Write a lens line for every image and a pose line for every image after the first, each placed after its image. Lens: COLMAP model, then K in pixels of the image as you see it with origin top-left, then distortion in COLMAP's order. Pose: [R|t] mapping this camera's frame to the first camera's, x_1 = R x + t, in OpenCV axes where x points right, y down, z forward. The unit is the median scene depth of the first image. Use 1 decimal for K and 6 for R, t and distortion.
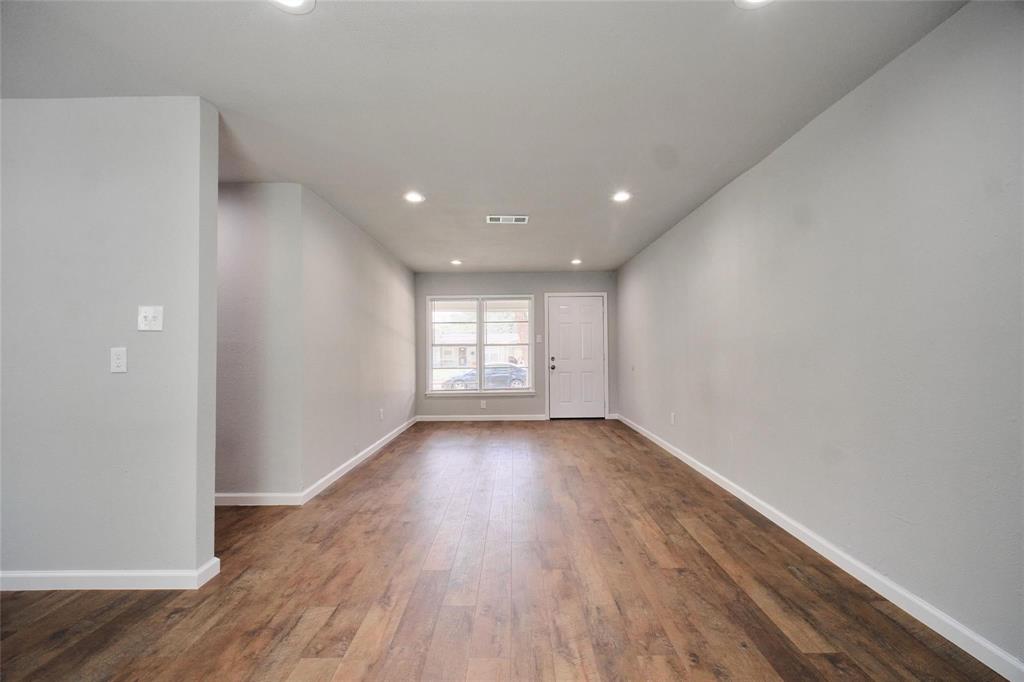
lens RADIAL K [[403.4, 0, 514.0], [0, 403.4, 343.0], [0, 0, 1]] dist [-0.002623, -0.000093]
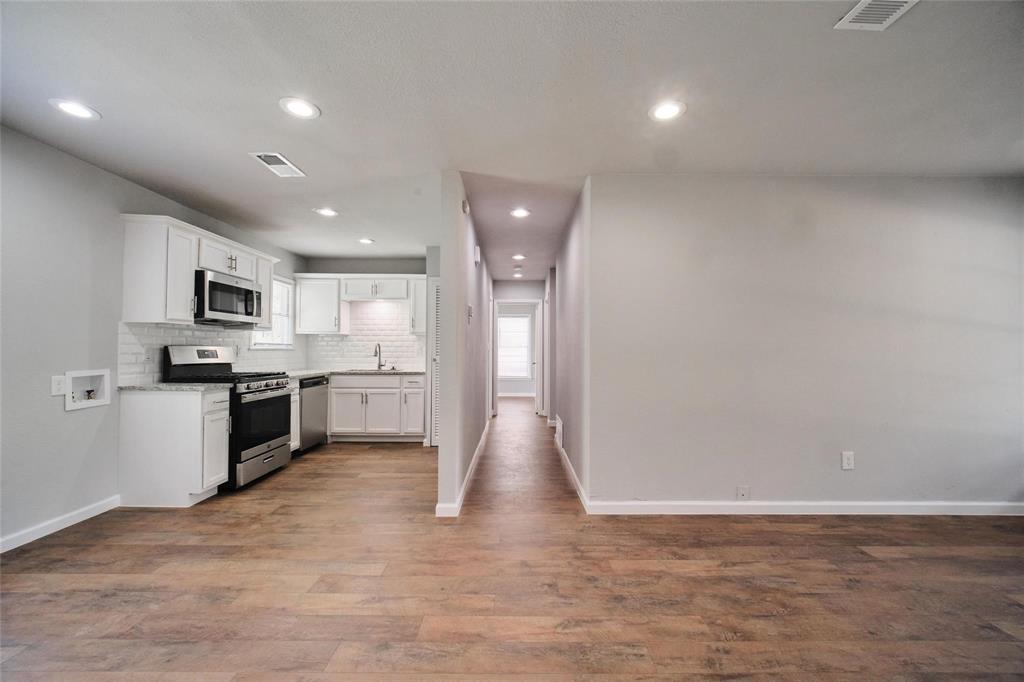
lens RADIAL K [[403.4, 0, 514.0], [0, 403.4, 343.0], [0, 0, 1]] dist [-0.002623, -0.000093]
pose [[-0.002543, -0.010222, -0.999945, 0.196509], [0.014119, 0.999848, -0.010257, 0.003363], [0.999897, -0.014144, -0.002398, 0.387371]]
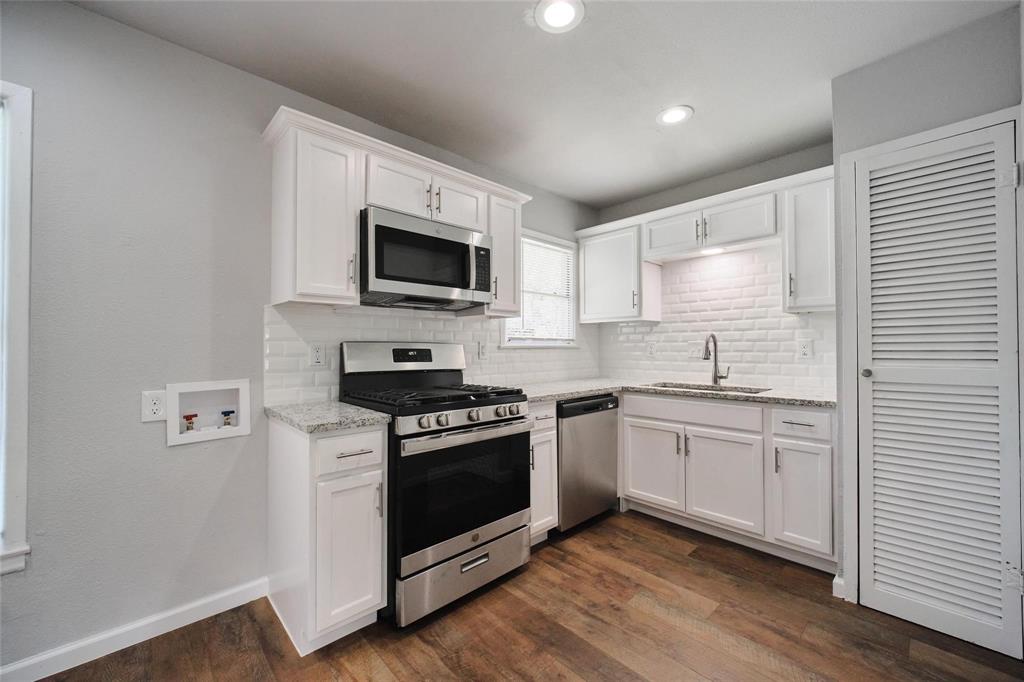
lens RADIAL K [[403.4, 0, 514.0], [0, 403.4, 343.0], [0, 0, 1]] dist [-0.002623, -0.000093]
pose [[-0.729508, 0.000401, -0.683972, -0.188669], [0.020068, 0.999582, -0.020817, 0.005416], [0.683677, -0.028912, -0.729211, 0.273487]]
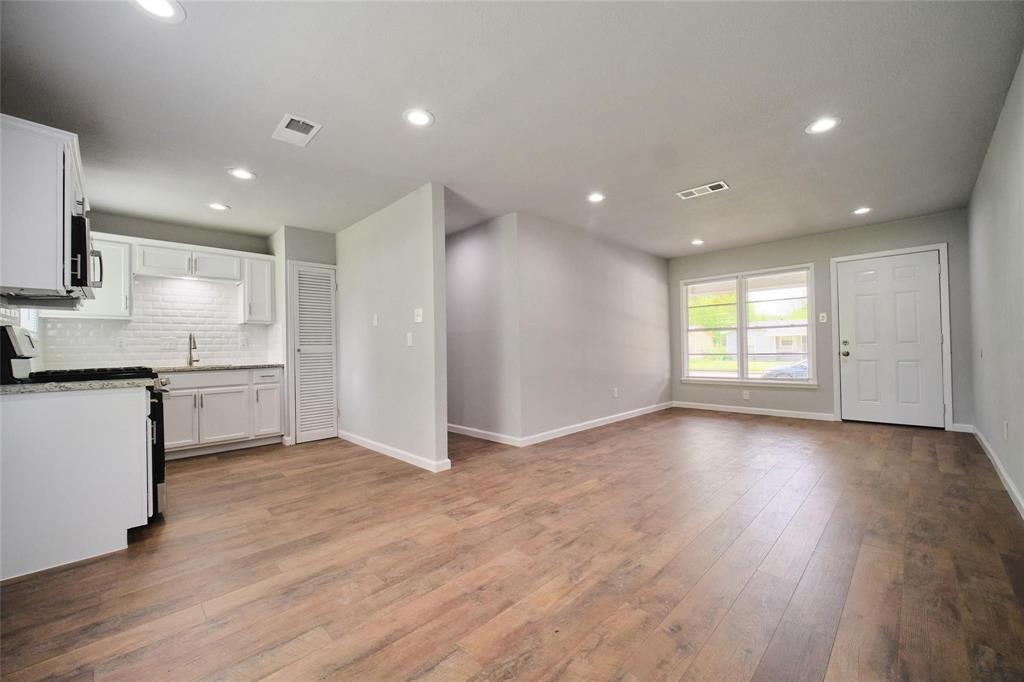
lens RADIAL K [[403.4, 0, 514.0], [0, 403.4, 343.0], [0, 0, 1]] dist [-0.002623, -0.000093]
pose [[0.704649, -0.013515, -0.709428, 0.200131], [0.027053, 0.999603, 0.007827, 0.017118], [0.709040, -0.024707, 0.704735, 0.012374]]
